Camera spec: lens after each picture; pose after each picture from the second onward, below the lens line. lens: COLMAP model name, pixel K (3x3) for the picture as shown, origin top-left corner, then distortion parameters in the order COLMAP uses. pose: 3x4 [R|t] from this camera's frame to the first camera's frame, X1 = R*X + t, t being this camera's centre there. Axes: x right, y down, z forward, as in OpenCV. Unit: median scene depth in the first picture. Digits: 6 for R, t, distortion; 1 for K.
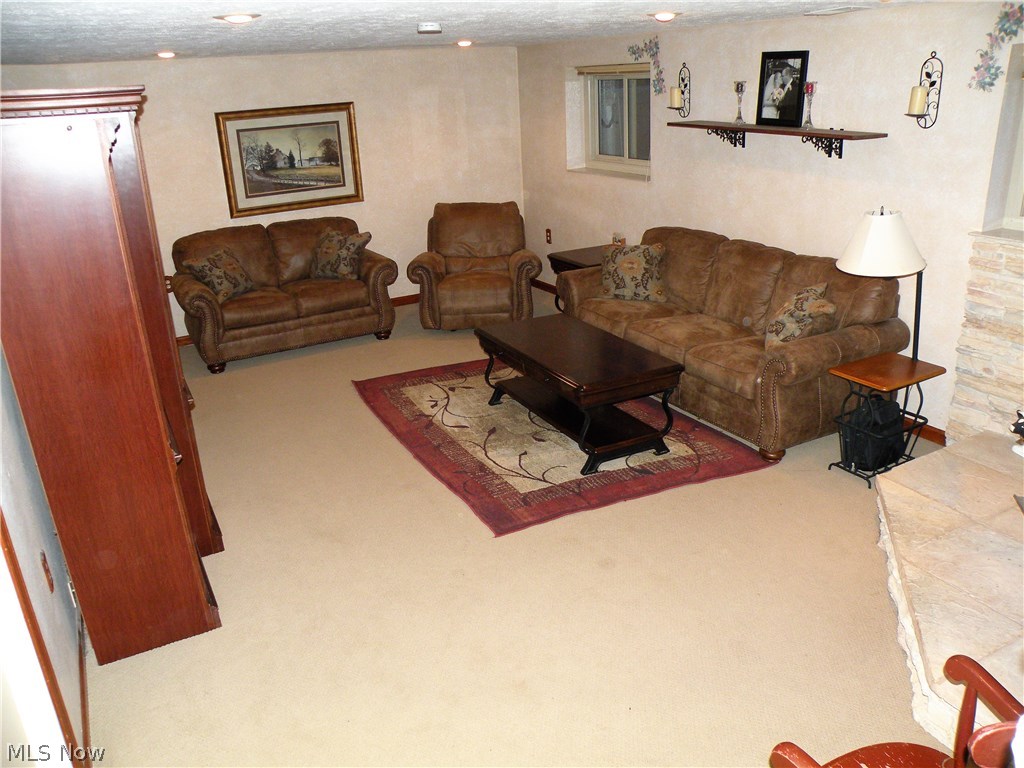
lens RADIAL K [[811.1, 0, 512.0], [0, 811.1, 384.0], [0, 0, 1]] dist [-0.150008, 0.113383]
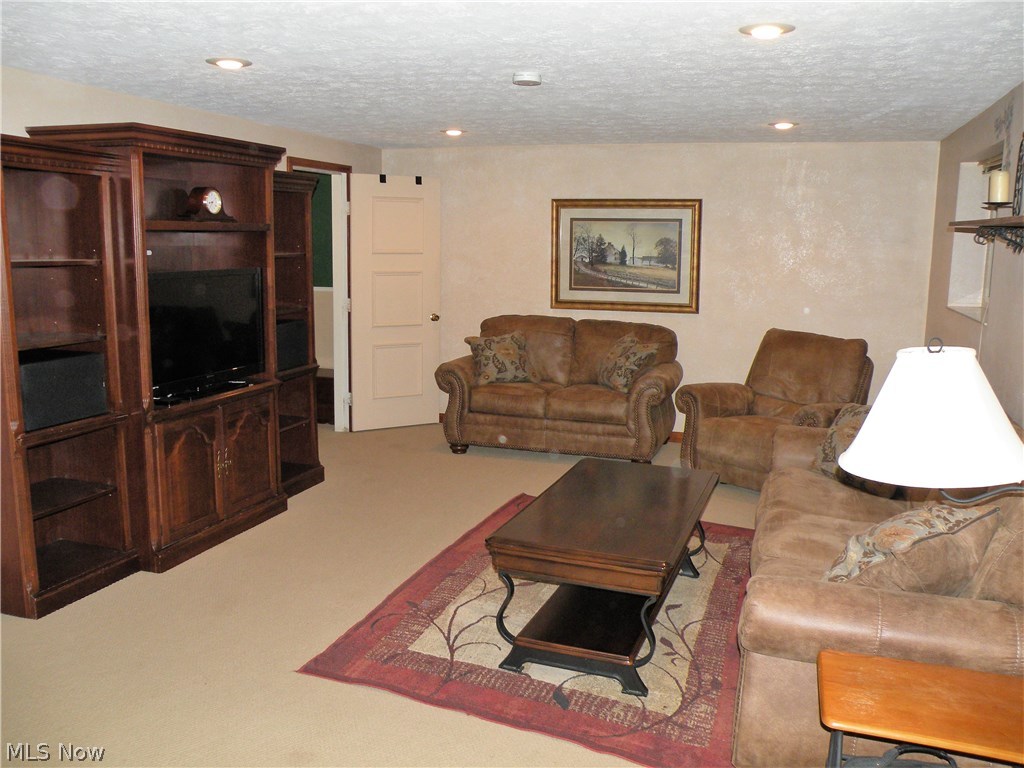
lens RADIAL K [[858.1, 0, 512.0], [0, 858.1, 384.0], [0, 0, 1]] dist [-0.143416, 0.144714]
pose [[0.683163, 0.175744, -0.708804, 0.358020], [-0.299985, 0.952472, -0.052973, -0.053514], [0.665806, 0.248820, 0.703414, 0.268161]]
